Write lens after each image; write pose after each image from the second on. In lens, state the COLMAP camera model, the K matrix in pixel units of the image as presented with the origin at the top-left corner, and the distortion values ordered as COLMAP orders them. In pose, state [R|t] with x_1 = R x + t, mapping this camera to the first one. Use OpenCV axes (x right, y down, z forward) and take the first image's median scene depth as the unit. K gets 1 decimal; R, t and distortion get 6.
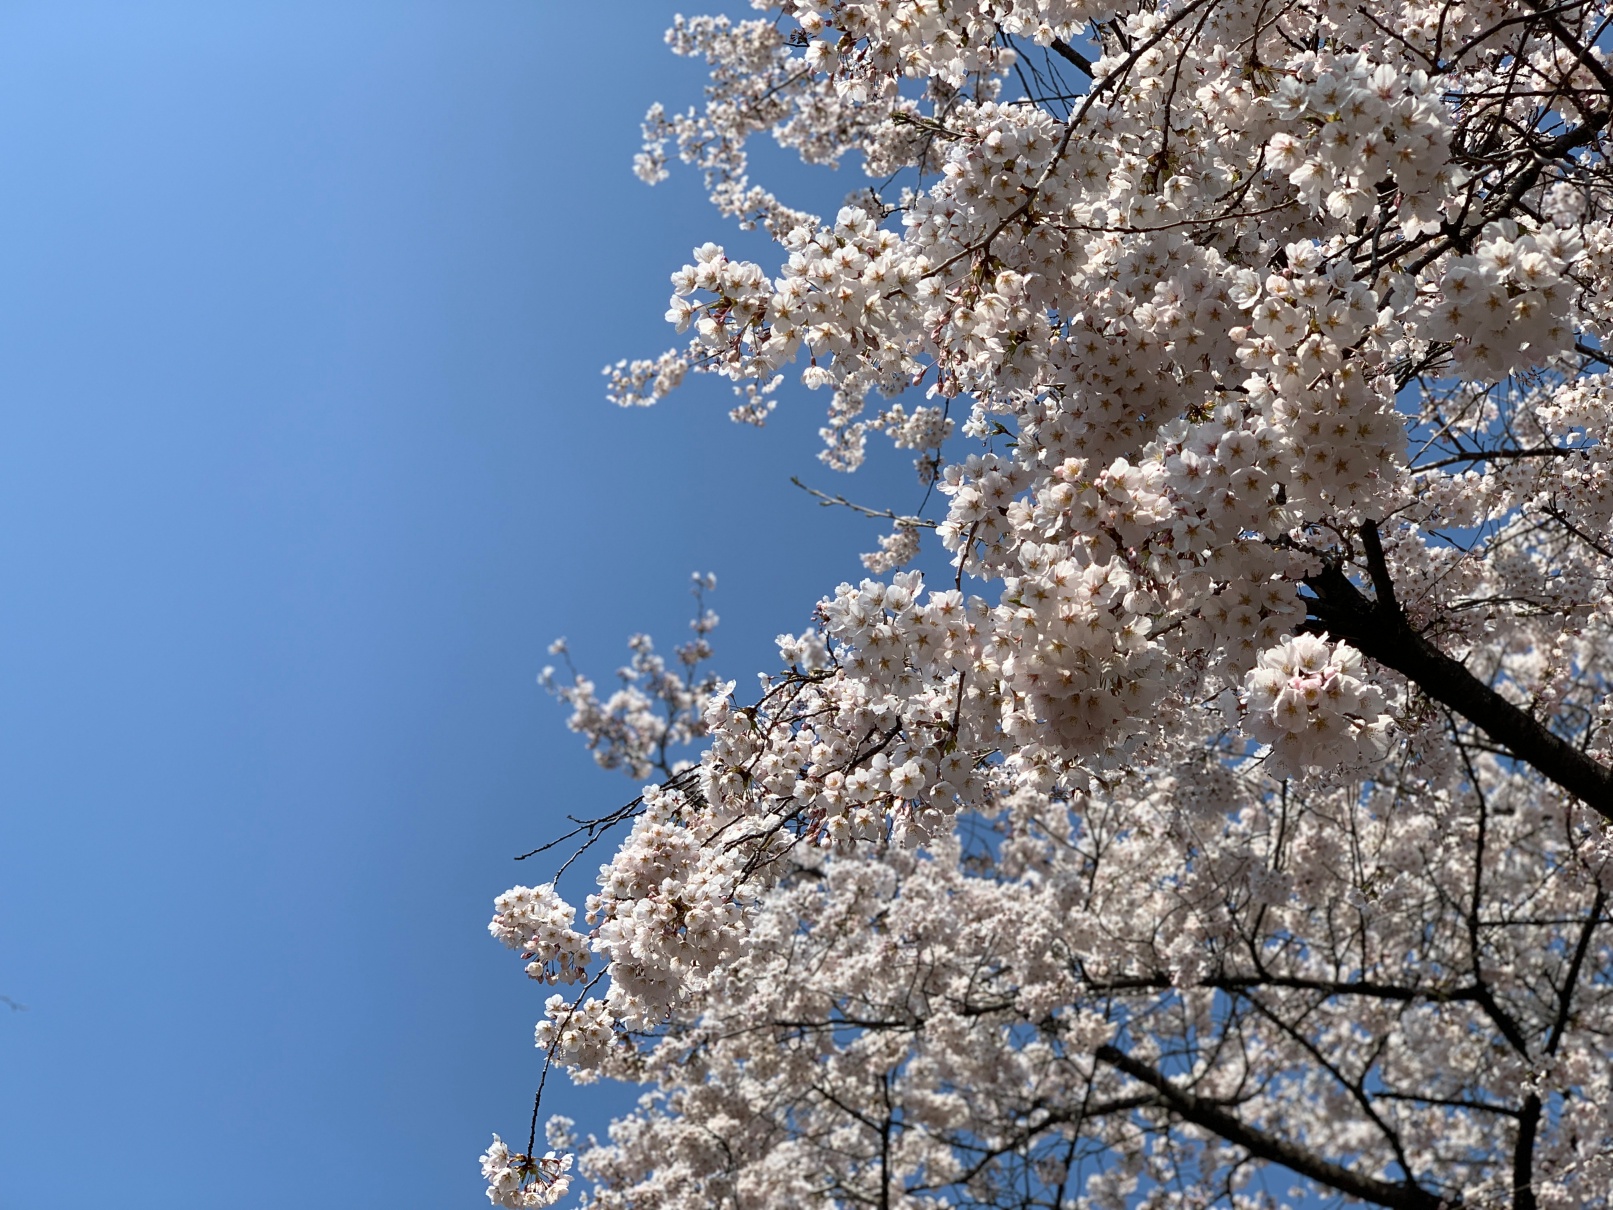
lens RADIAL K [[2442.0, 0, 806.5], [0, 2442.0, 605.0], [0, 0, 1]] dist [-0.016944, -0.158301]
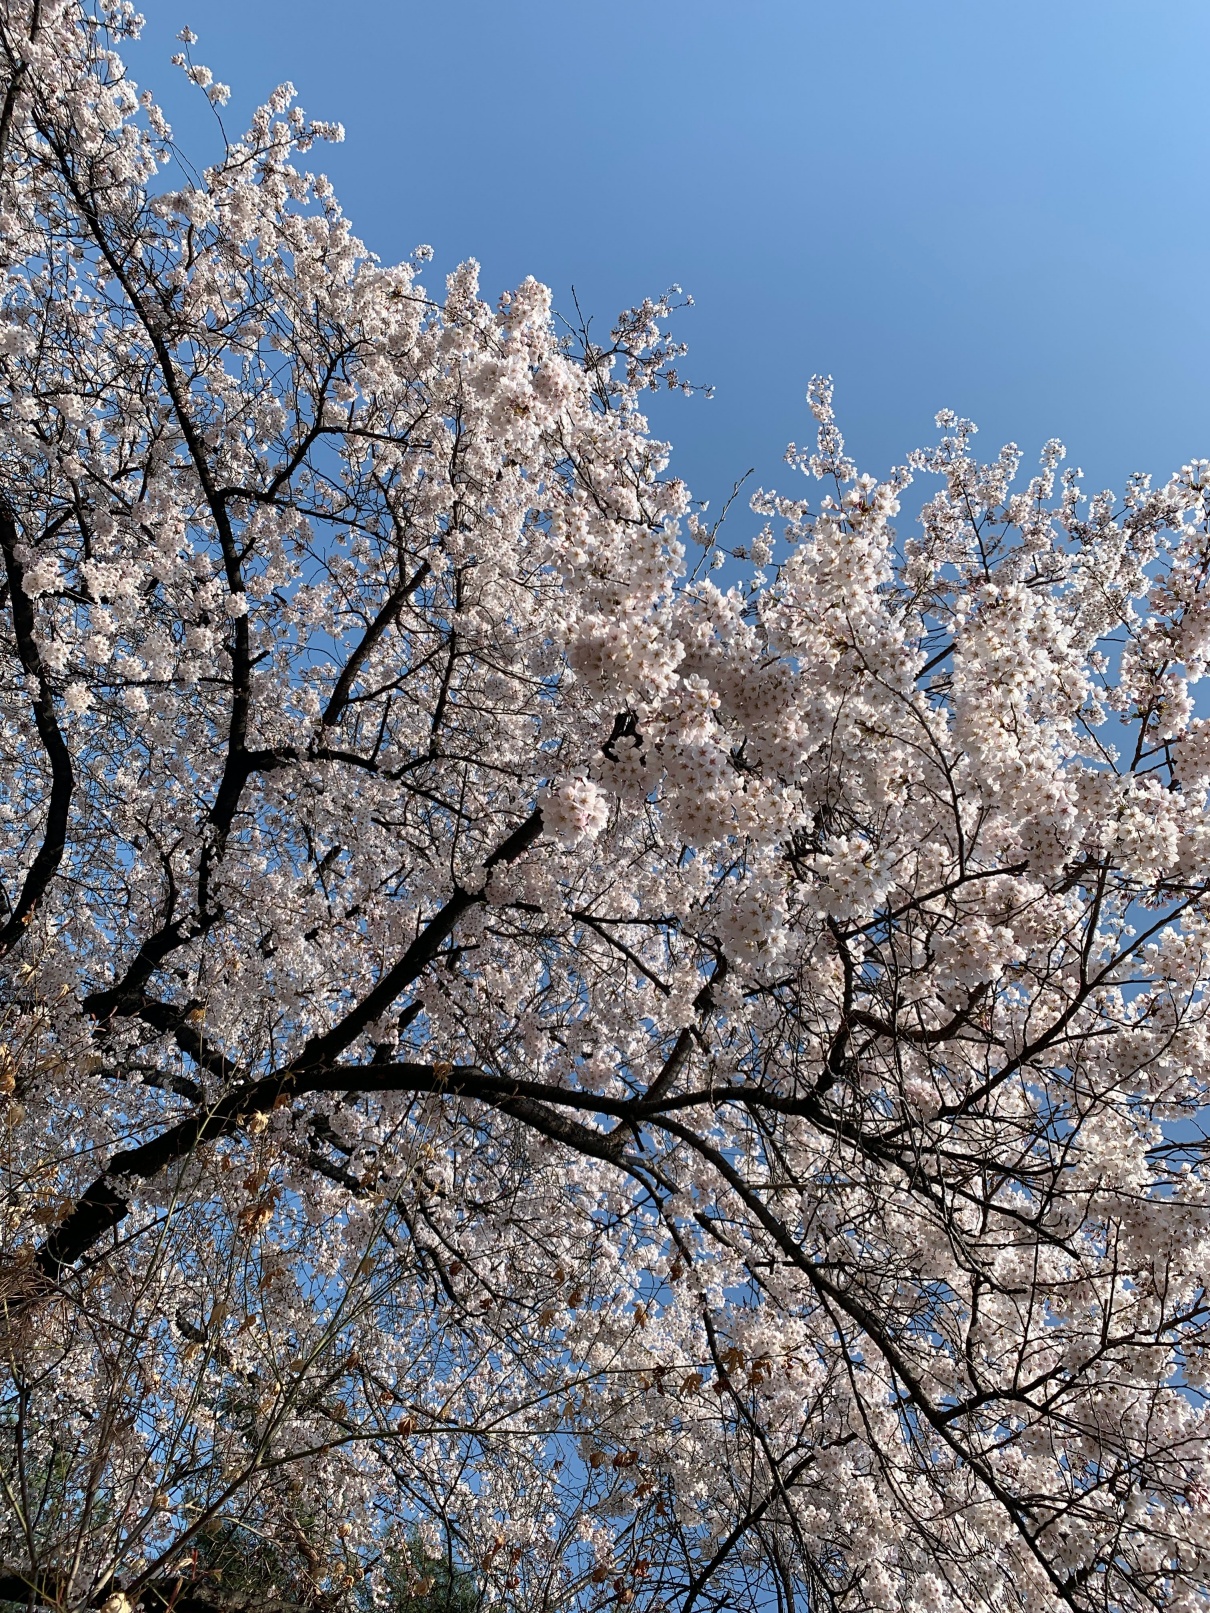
lens RADIAL K [[1085.1, 0, 605.0], [0, 1085.1, 806.5], [0, 0, 1]] dist [0.003707, 0.000434]
pose [[-0.182770, 0.911753, 0.367832, -0.061375], [-0.980137, -0.198271, 0.004443, 0.002916], [0.076982, -0.359714, 0.929882, 0.169334]]
